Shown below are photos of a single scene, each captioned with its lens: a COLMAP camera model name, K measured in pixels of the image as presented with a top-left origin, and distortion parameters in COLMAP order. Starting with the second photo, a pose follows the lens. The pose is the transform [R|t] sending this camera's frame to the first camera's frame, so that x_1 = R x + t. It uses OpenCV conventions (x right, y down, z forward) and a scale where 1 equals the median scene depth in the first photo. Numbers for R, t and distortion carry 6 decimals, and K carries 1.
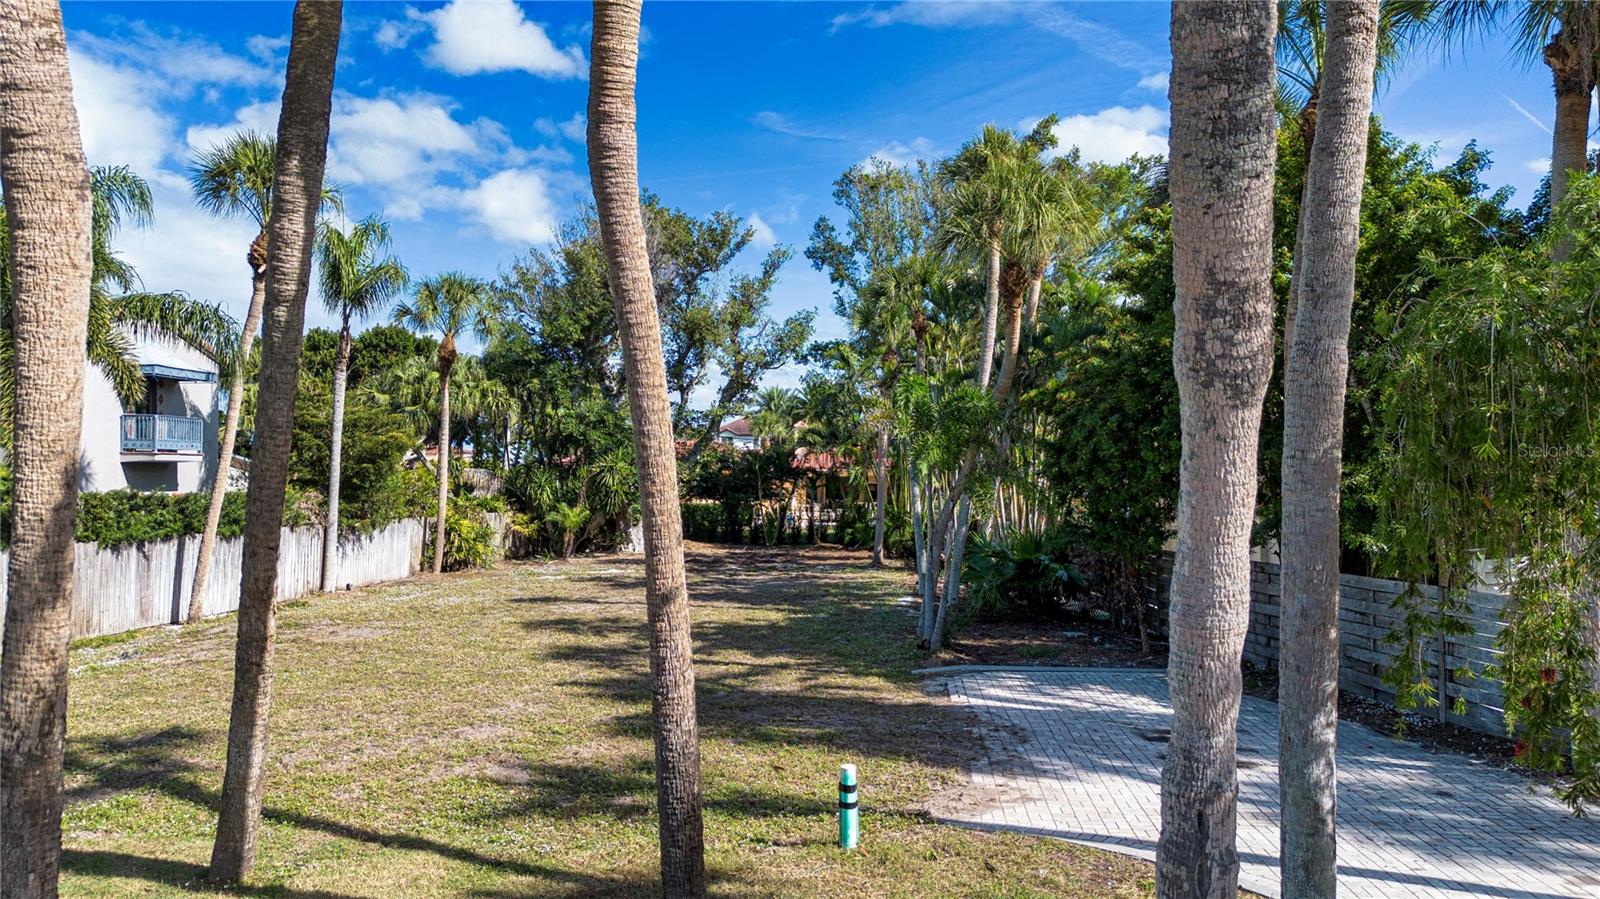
lens RADIAL K [[1125.6, 0, 798.8], [0, 1125.6, 458.7], [0, 0, 1]] dist [0.081502, -0.077037]
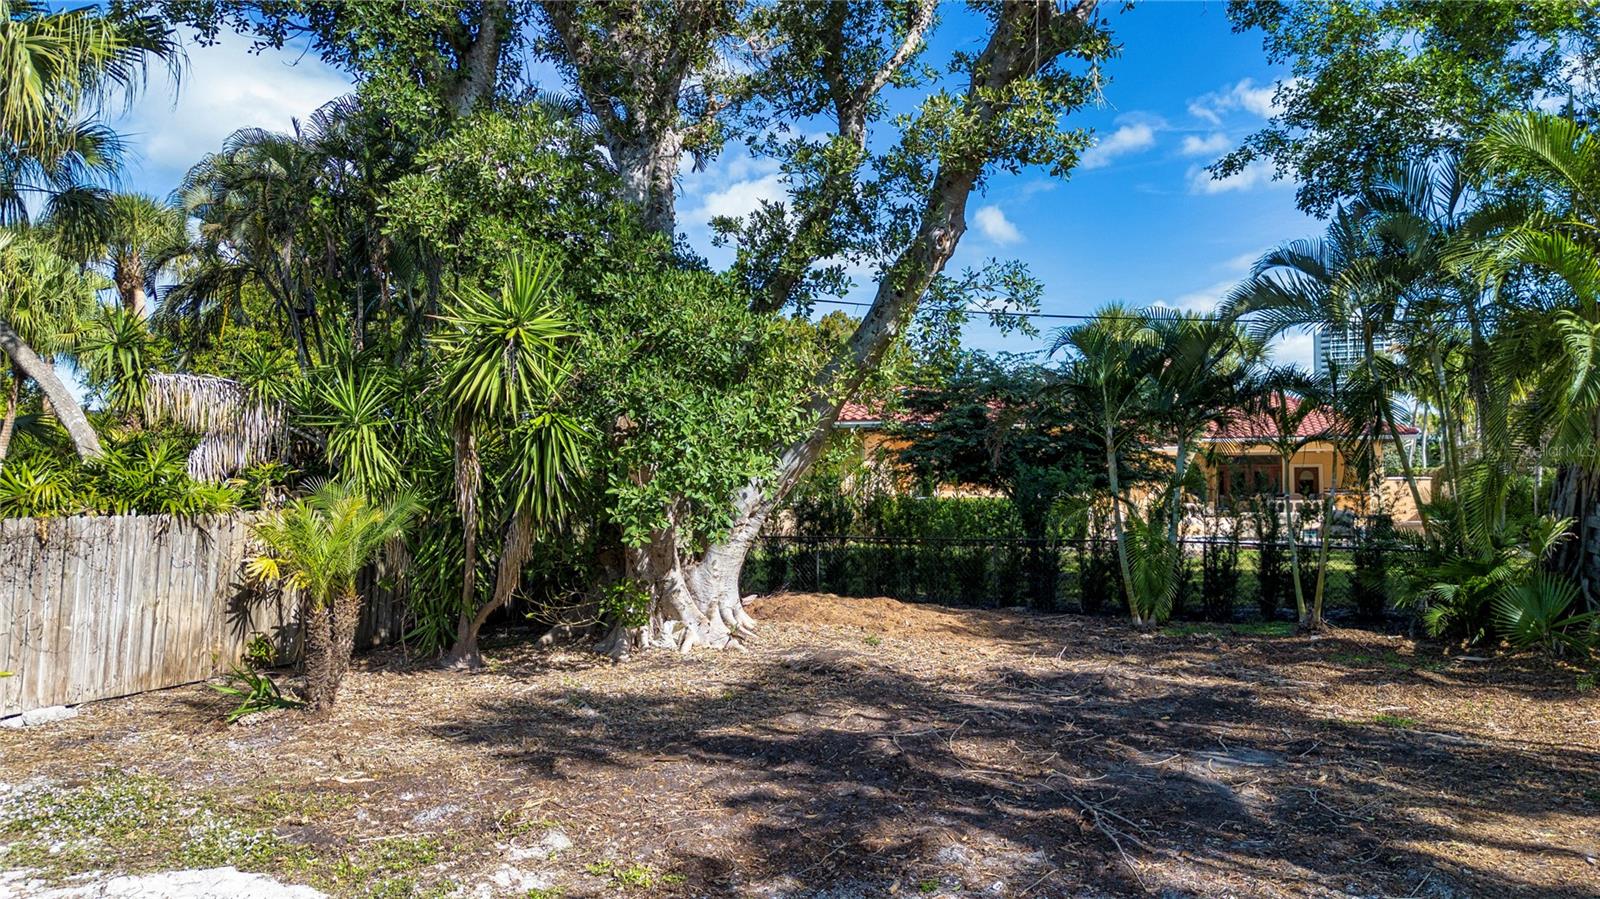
lens RADIAL K [[1125.6, 0, 798.8], [0, 1125.6, 458.7], [0, 0, 1]] dist [0.081502, -0.077037]
pose [[0.958740, -0.005937, -0.284224, -0.031809], [0.005579, 0.999982, -0.002068, 0.034172], [0.284231, 0.000397, 0.958756, 0.749733]]
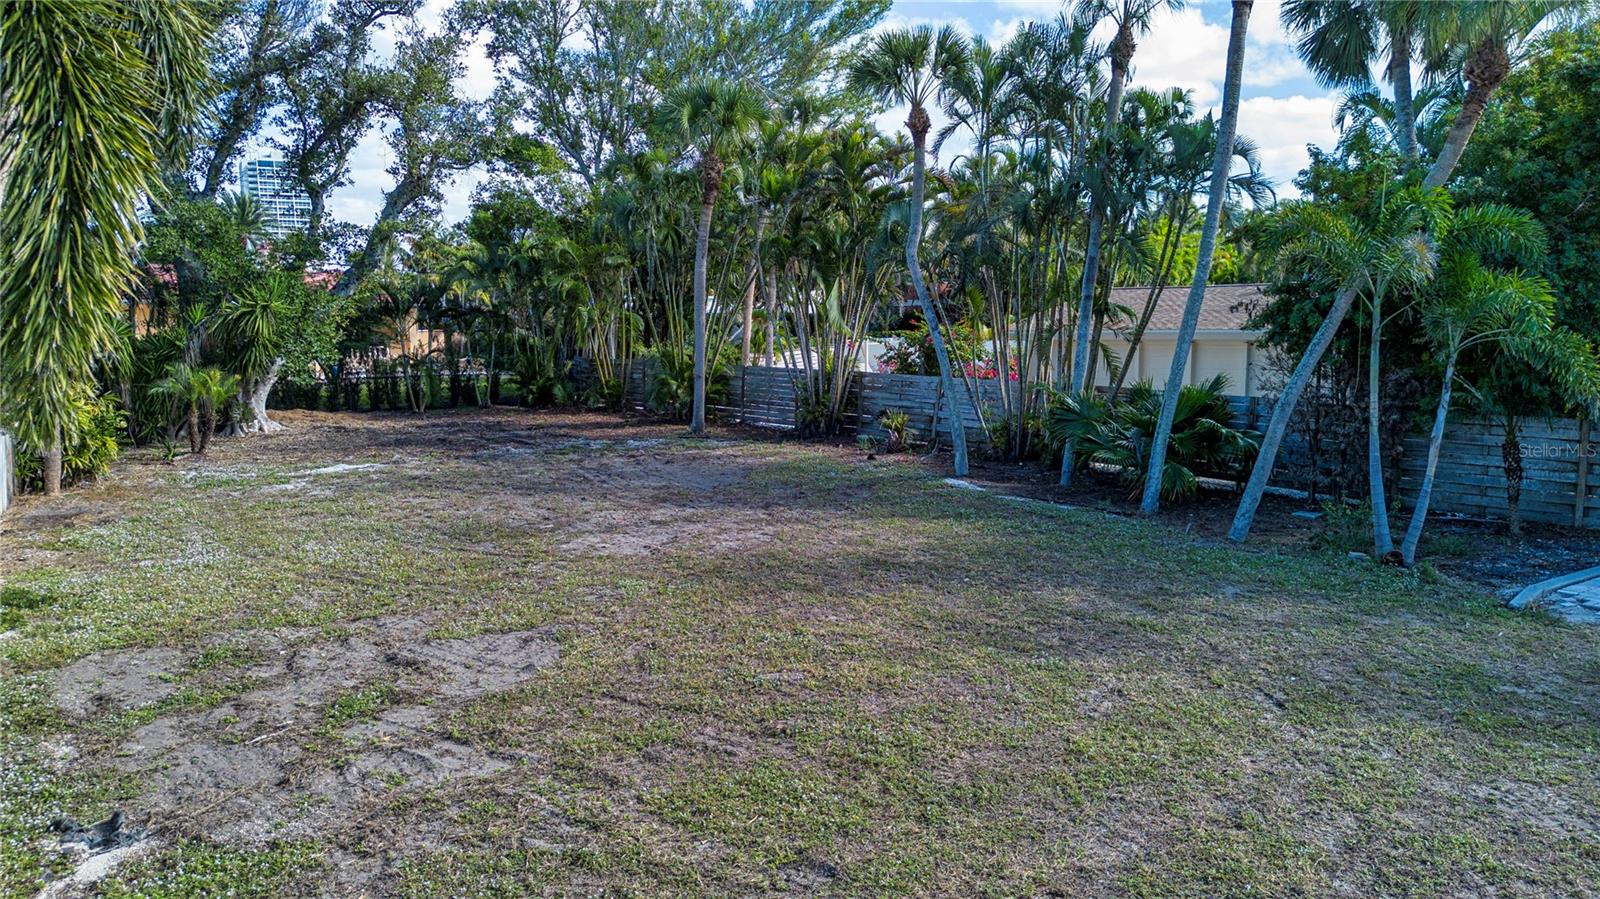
lens RADIAL K [[1128.6, 0, 798.8], [0, 1128.6, 457.6], [0, 0, 1]] dist [0.061709, -0.051460]
pose [[0.823479, -0.071580, 0.562814, -0.278102], [-0.010079, 0.990007, 0.140659, -0.001779], [-0.567258, -0.121502, 0.814528, 0.264753]]
